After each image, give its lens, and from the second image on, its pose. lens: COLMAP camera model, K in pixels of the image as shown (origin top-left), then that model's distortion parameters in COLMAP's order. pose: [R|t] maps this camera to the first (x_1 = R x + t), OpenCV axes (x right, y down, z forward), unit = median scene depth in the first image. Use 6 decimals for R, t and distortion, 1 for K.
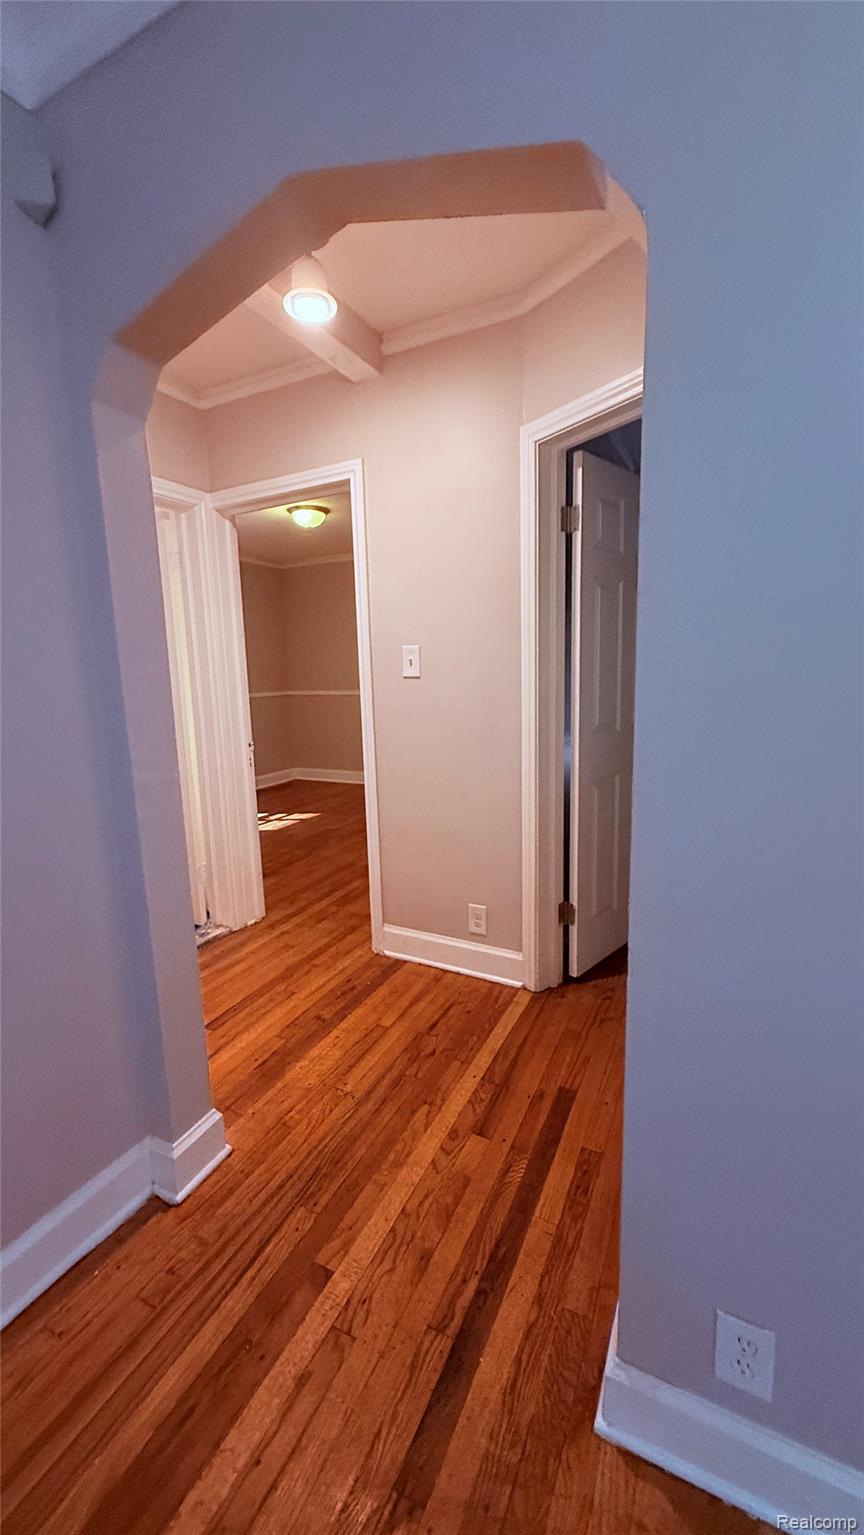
lens RADIAL K [[607.4, 0, 431.2], [0, 607.4, 765.7], [0, 0, 1]] dist [0.001051, 0.000183]
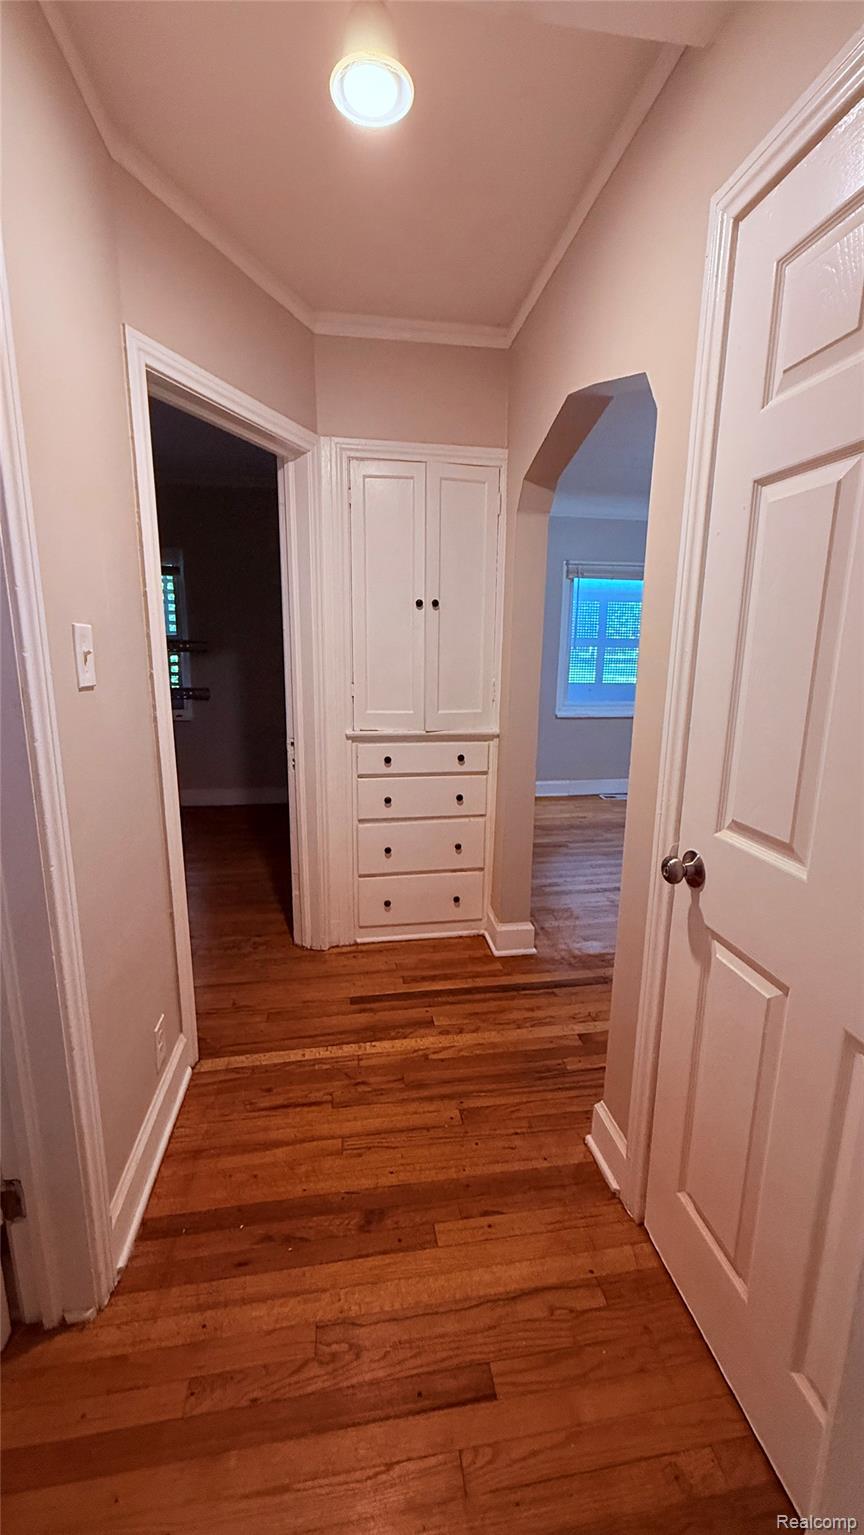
lens RADIAL K [[607.4, 0, 433.9], [0, 607.4, 766.4], [0, 0, 1]] dist [0.001051, 0.000183]
pose [[-0.579862, -0.144540, 0.801790, -0.988049], [0.134061, 0.953794, 0.268897, -0.294440], [-0.803609, 0.263412, -0.533692, 1.725165]]
